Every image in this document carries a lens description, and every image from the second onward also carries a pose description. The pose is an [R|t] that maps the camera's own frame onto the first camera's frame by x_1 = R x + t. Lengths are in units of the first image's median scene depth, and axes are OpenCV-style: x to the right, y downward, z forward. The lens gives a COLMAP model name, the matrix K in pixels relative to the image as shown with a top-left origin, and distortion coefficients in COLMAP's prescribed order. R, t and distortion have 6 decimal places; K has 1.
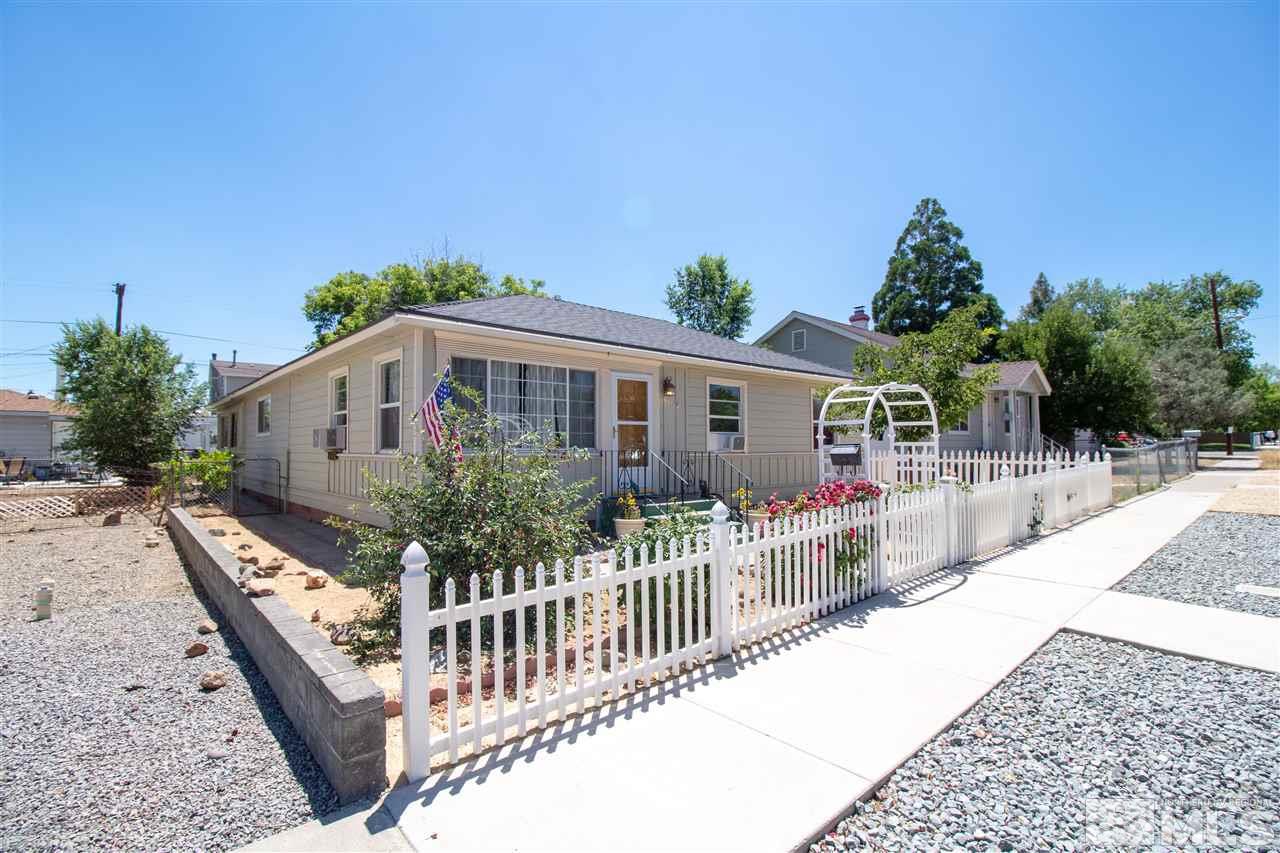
lens RADIAL K [[612.7, 0, 634.6], [0, 612.7, 420.3], [0, 0, 1]] dist [0.000584, -0.015634]
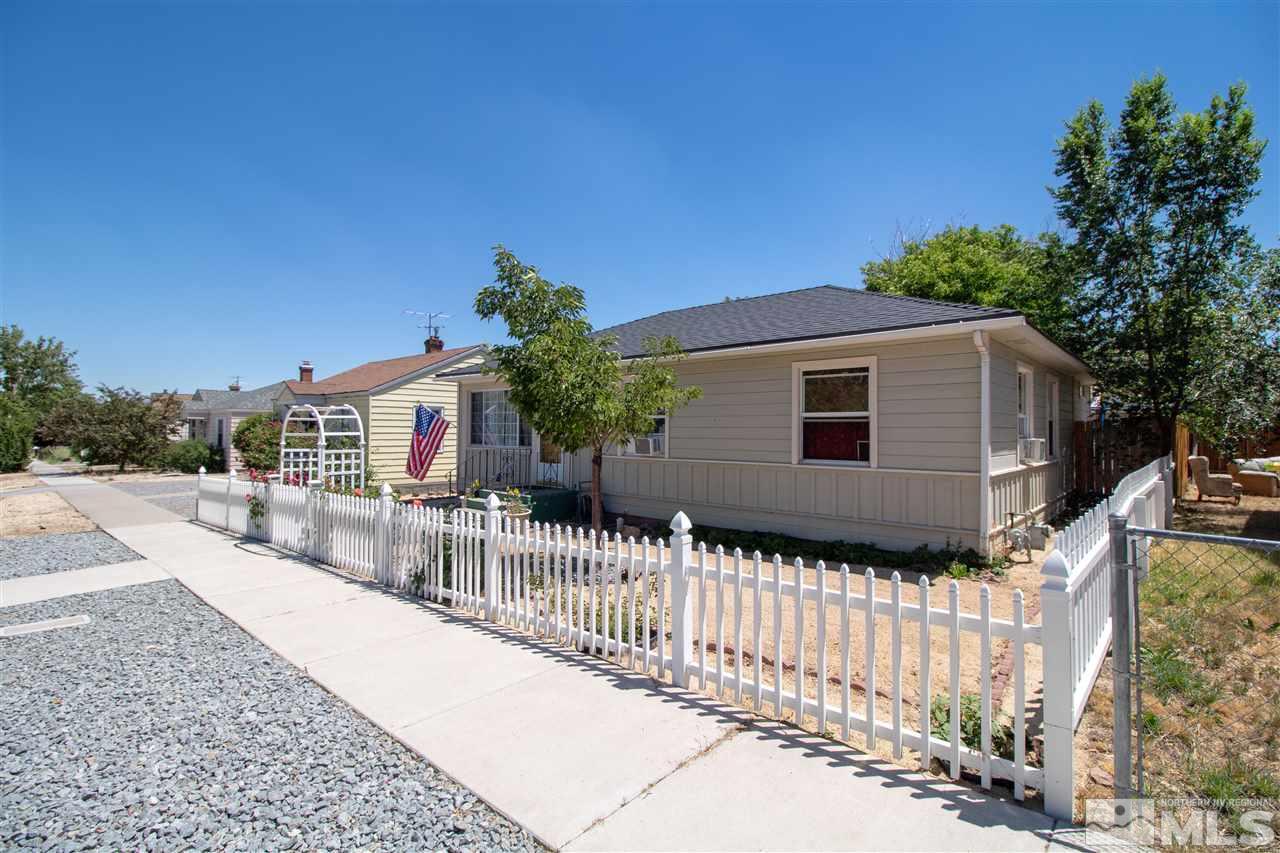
lens RADIAL K [[612.7, 0, 634.6], [0, 612.7, 420.3], [0, 0, 1]] dist [0.000584, -0.015634]
pose [[0.124565, -0.000121, -0.992211, 1.408200], [0.026618, 0.999640, 0.003220, -0.009036], [0.991854, -0.026812, 0.124523, 1.155482]]
